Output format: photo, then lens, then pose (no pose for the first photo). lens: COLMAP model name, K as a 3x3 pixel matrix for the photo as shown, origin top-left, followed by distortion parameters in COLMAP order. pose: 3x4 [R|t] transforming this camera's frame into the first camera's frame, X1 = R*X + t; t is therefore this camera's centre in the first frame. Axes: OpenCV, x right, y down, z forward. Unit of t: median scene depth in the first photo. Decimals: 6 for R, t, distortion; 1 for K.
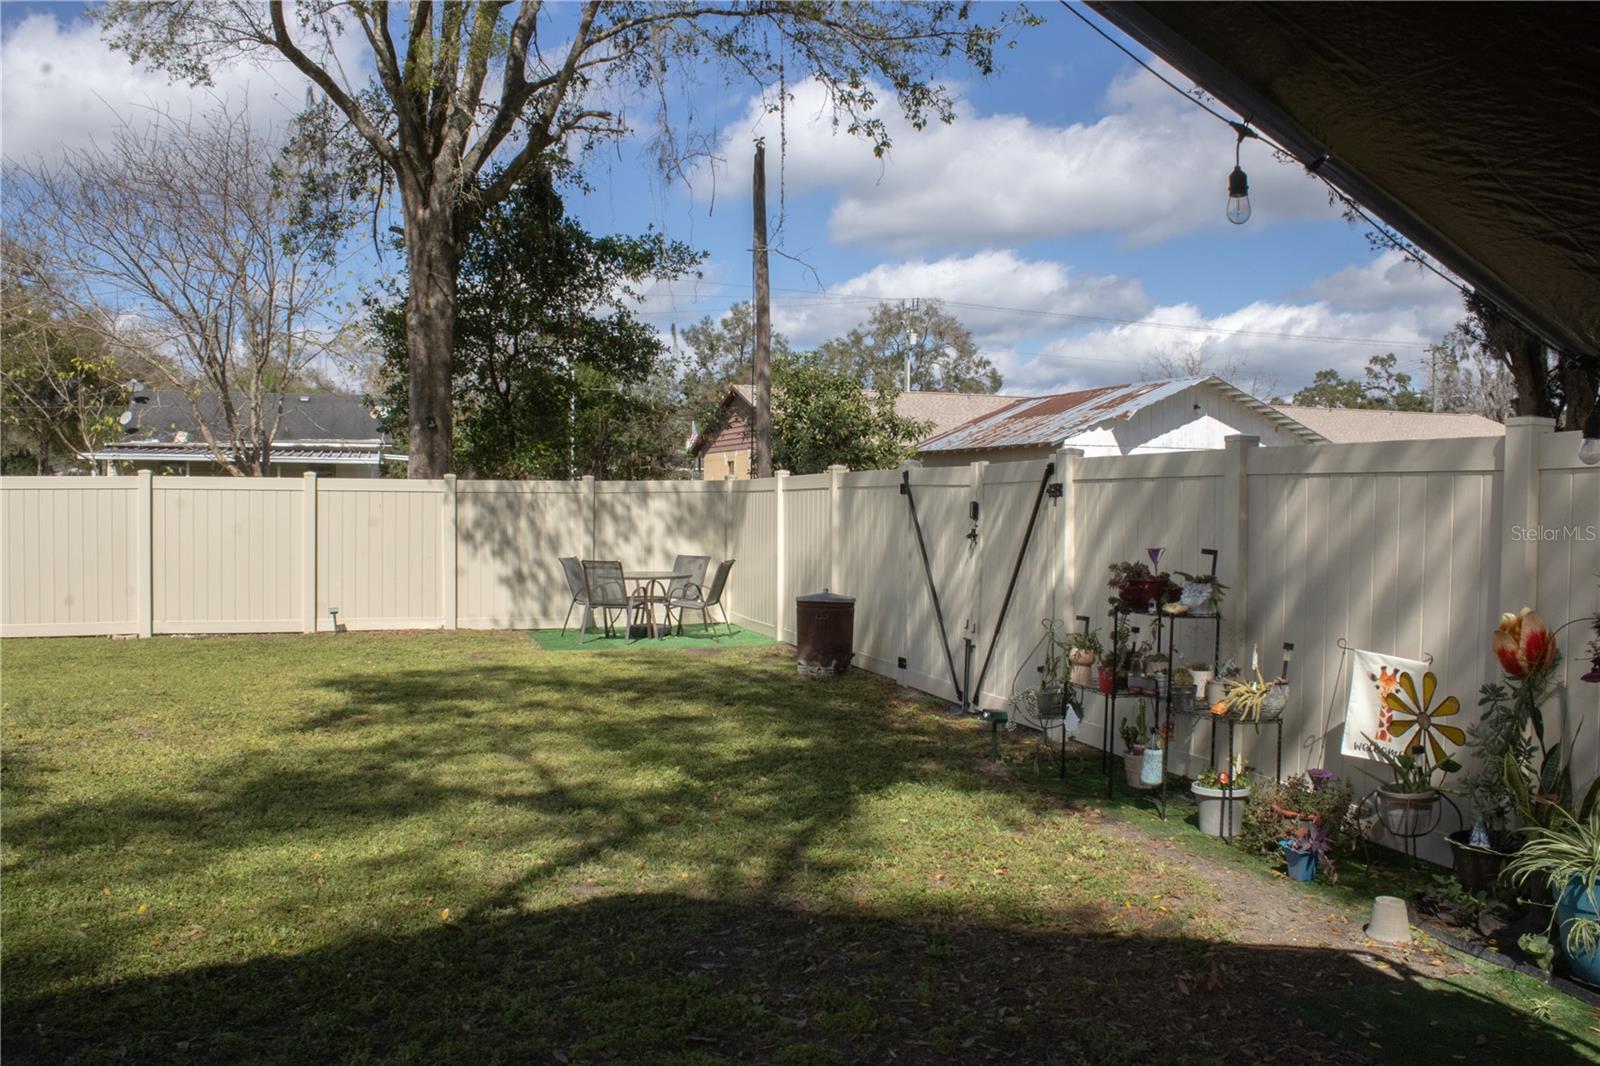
lens RADIAL K [[1320.2, 0, 800.0], [0, 1320.2, 533.0], [0, 0, 1]] dist [-0.175129, 0.151704]
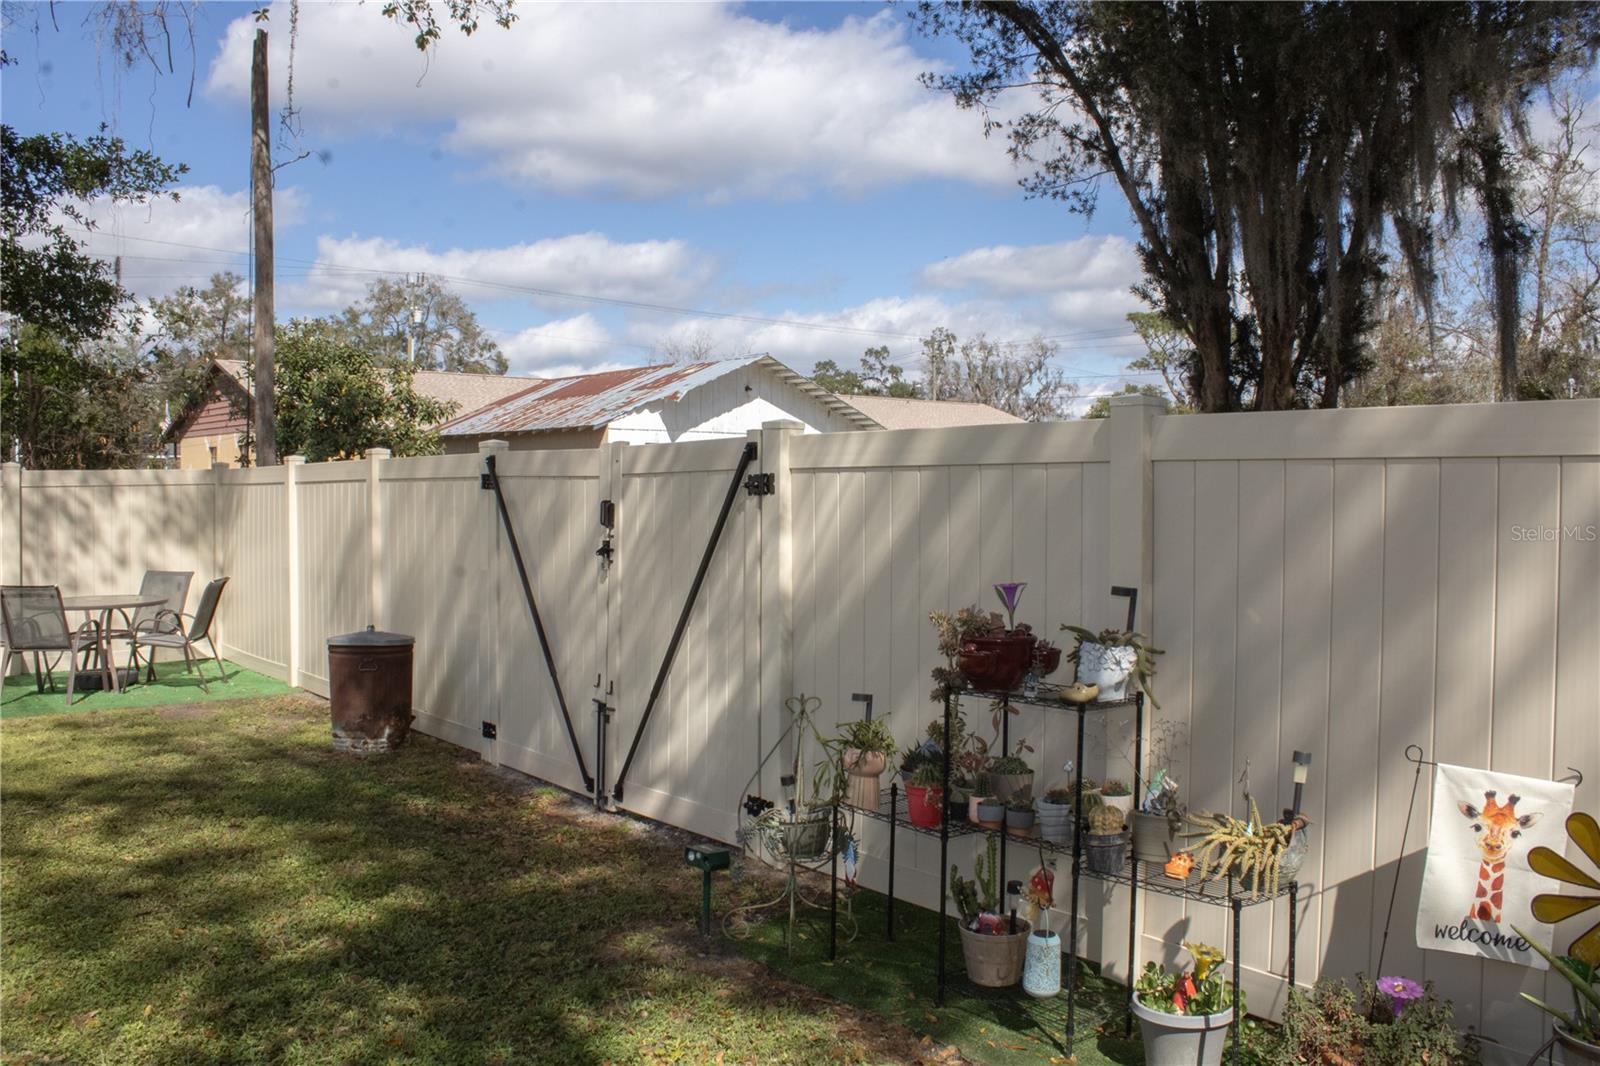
lens RADIAL K [[1349.4, 0, 800.0], [0, 1349.4, 533.0], [0, 0, 1]] dist [-0.167244, 0.139174]
pose [[0.932650, -0.014897, 0.360474, -0.012547], [0.011998, 0.999875, 0.010278, -0.006533], [-0.360582, -0.005261, 0.932713, 0.162342]]
